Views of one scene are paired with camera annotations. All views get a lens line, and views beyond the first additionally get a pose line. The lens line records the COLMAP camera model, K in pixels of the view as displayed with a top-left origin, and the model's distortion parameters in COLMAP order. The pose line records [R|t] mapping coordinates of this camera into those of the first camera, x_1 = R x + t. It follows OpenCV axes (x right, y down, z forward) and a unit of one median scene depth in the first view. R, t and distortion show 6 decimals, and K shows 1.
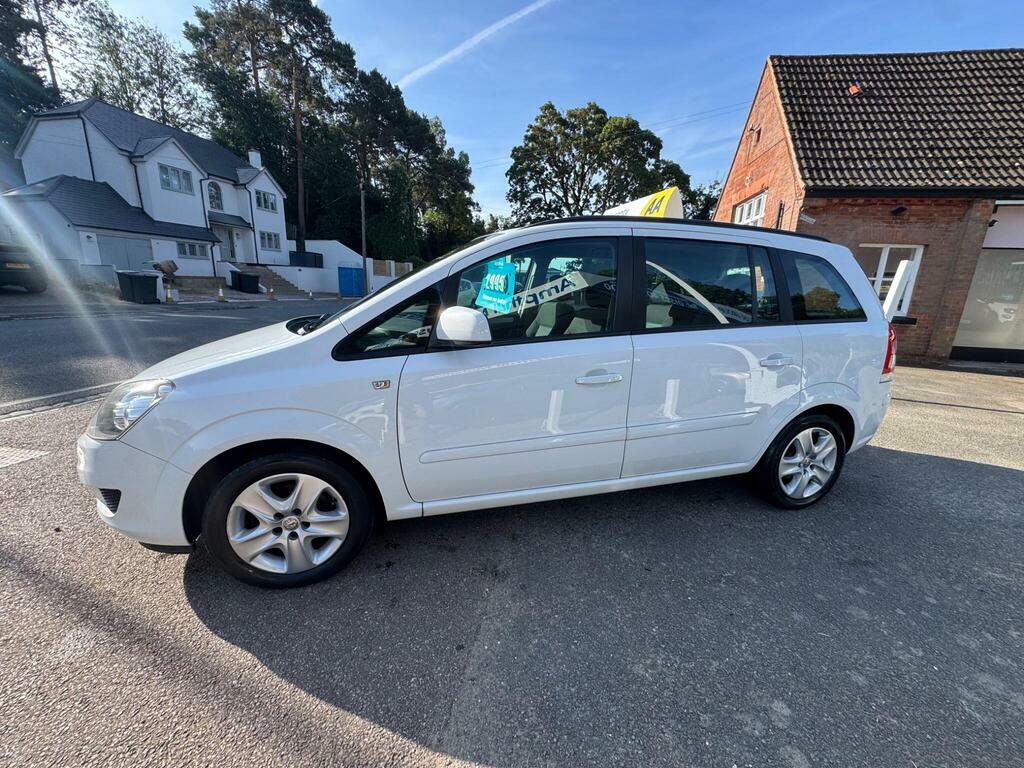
lens RADIAL K [[412.8, 0, 510.9], [0, 412.8, 384.6], [0, 0, 1]] dist [-0.003087, 0.000280]
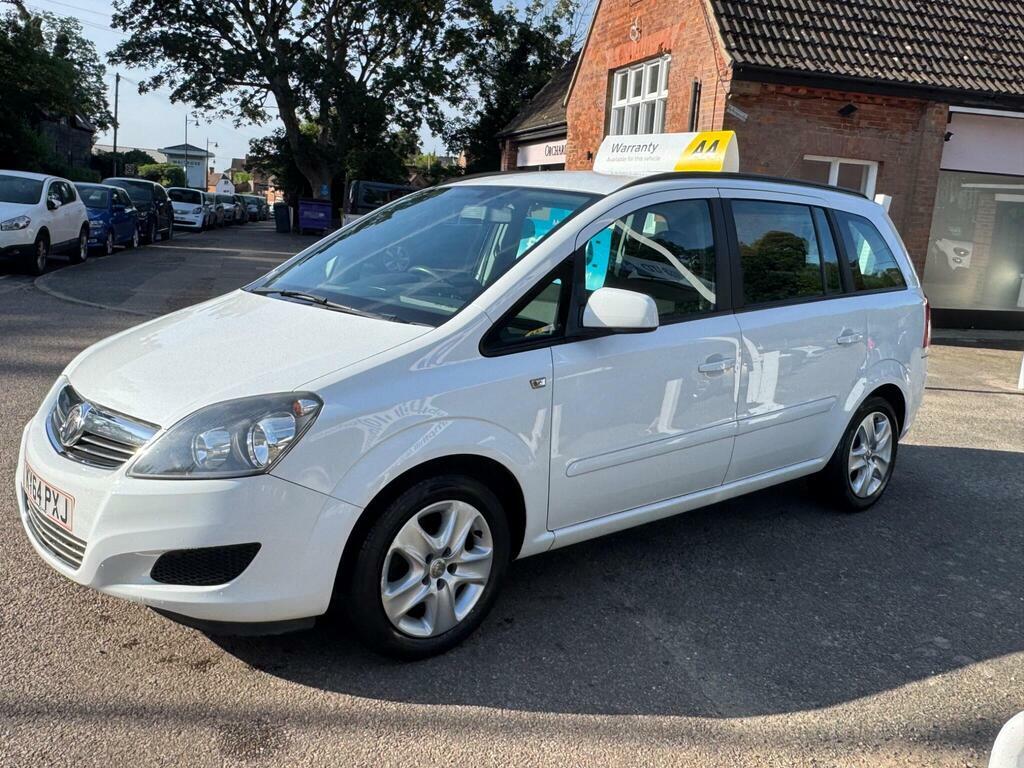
lens RADIAL K [[931.7, 0, 510.8], [0, 931.7, 385.1], [0, 0, 1]] dist [-0.006124, 0.001666]
pose [[0.904887, -0.059516, 0.421471, -0.231218], [0.070318, 0.997473, -0.010118, 0.003927], [-0.419804, 0.038792, 0.906786, -0.136535]]
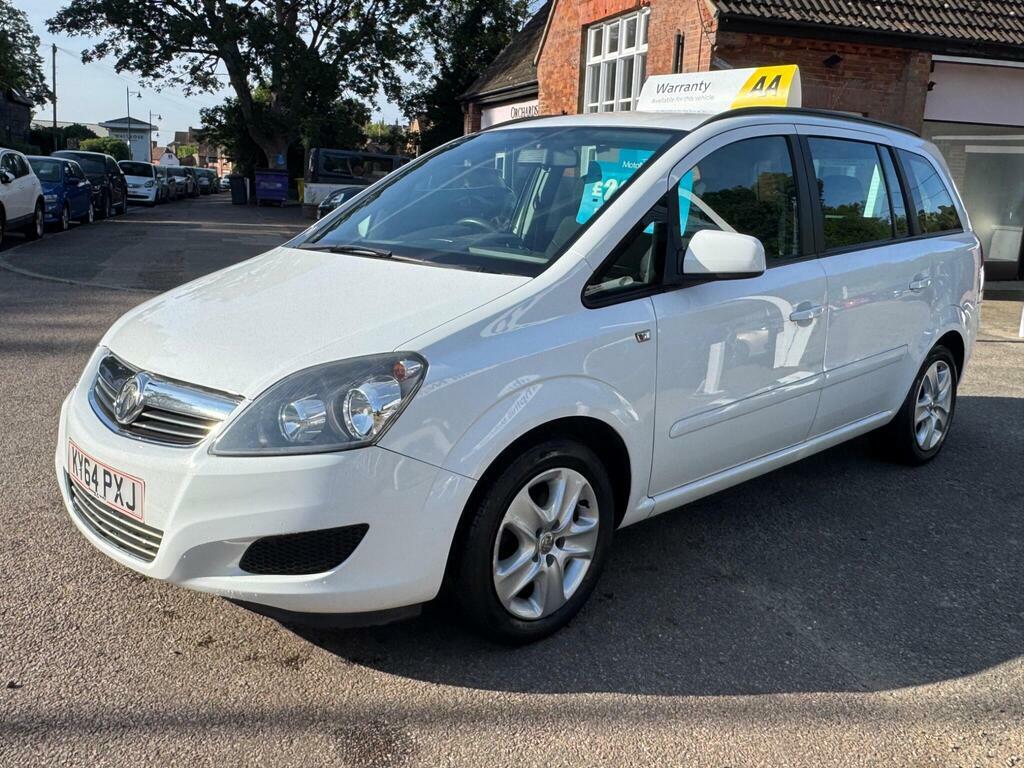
lens RADIAL K [[931.7, 0, 512.3], [0, 931.7, 383.7], [0, 0, 1]] dist [-0.006124, 0.001666]
pose [[0.880965, -0.103793, 0.461657, -0.264776], [0.103598, 0.994283, 0.025850, 0.003704], [-0.461701, 0.025053, 0.886682, -0.080822]]
